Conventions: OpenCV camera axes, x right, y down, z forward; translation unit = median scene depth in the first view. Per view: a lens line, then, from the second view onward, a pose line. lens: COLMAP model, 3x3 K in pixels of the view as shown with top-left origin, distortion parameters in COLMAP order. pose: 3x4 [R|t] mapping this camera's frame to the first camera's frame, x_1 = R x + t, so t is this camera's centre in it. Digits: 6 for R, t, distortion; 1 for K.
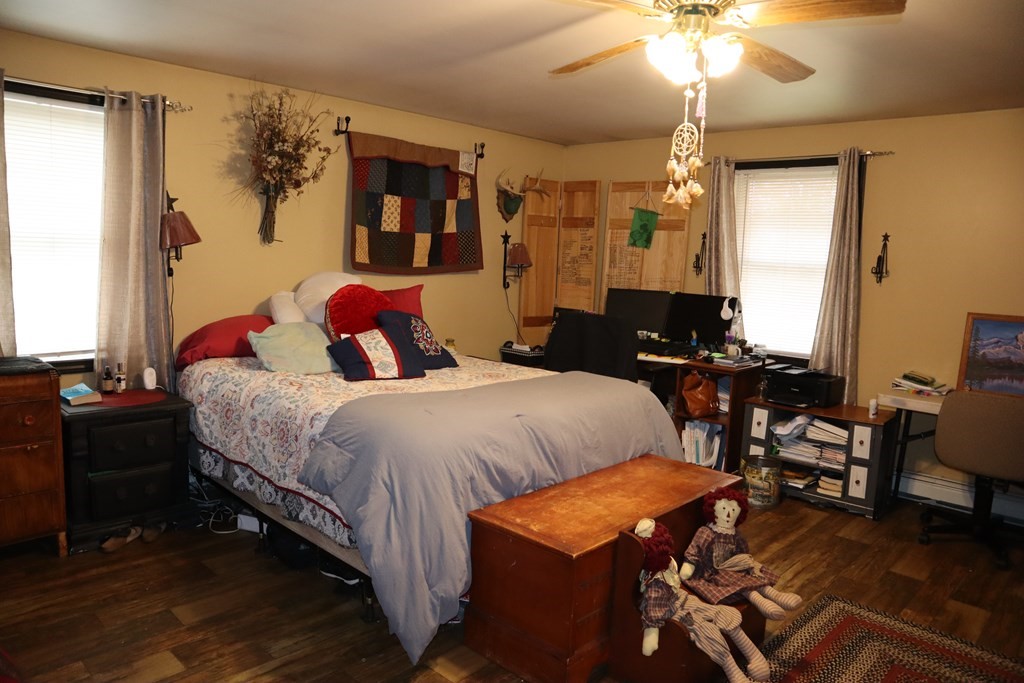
lens RADIAL K [[713.9, 0, 510.3], [0, 713.9, 334.8], [0, 0, 1]] dist [-0.098466, 0.047195]
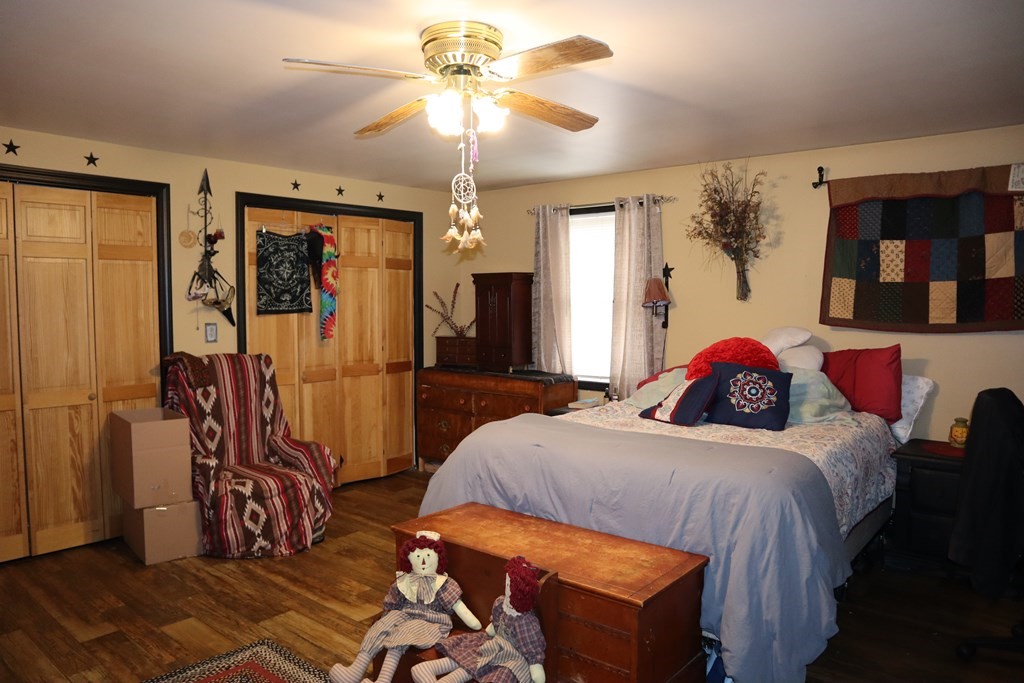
lens RADIAL K [[713.9, 0, 513.4], [0, 713.9, 342.8], [0, 0, 1]] dist [-0.098466, 0.047195]
pose [[0.063175, 0.014367, -0.997899, 0.684221], [-0.114185, 0.993434, 0.007074, -0.028564], [0.991449, 0.113499, 0.064401, 0.539253]]
